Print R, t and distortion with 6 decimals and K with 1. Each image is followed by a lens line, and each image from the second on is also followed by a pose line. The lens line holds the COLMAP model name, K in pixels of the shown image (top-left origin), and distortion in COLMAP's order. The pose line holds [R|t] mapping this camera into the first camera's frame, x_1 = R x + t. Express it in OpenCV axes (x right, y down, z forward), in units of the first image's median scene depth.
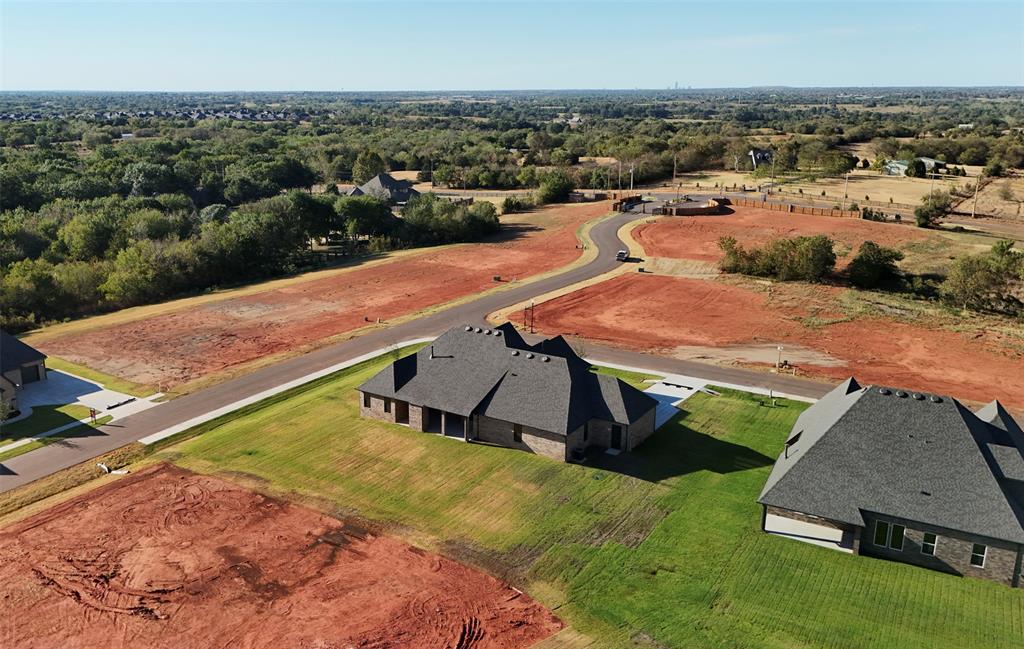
lens RADIAL K [[847.1, 0, 464.0], [0, 847.1, 324.2], [0, 0, 1]] dist [0.050433, -0.011984]
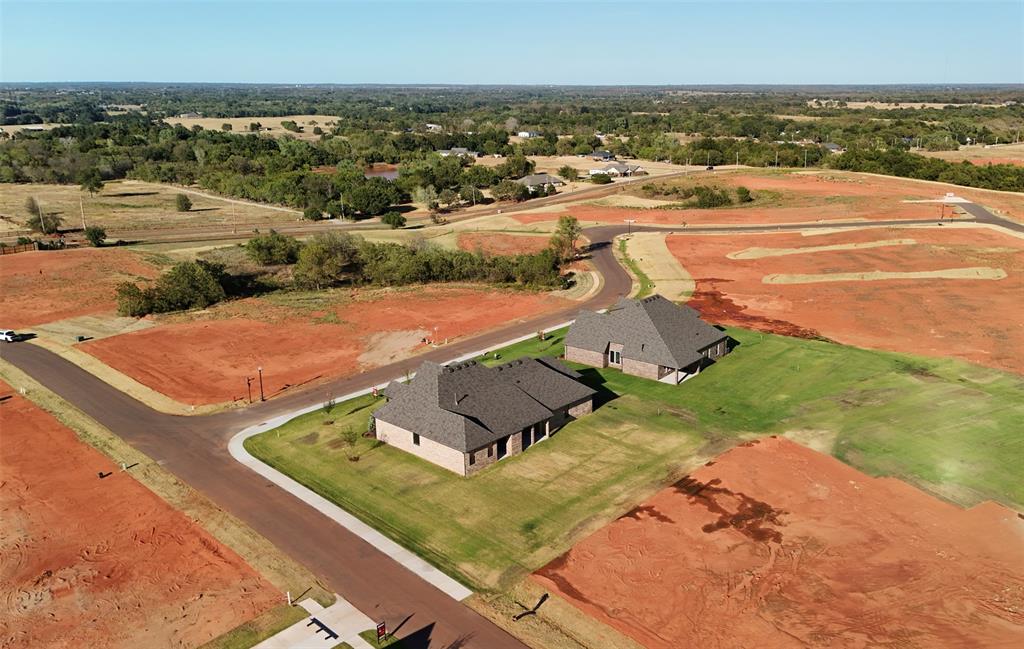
lens RADIAL K [[829.4, 0, 573.8], [0, 829.4, 324.3], [0, 0, 1]] dist [0.044317, -0.003905]
pose [[0.129949, -0.270865, 0.953806, -1.142383], [0.264099, 0.936667, 0.230016, -0.297025], [-0.955701, 0.222009, 0.193254, 0.705889]]
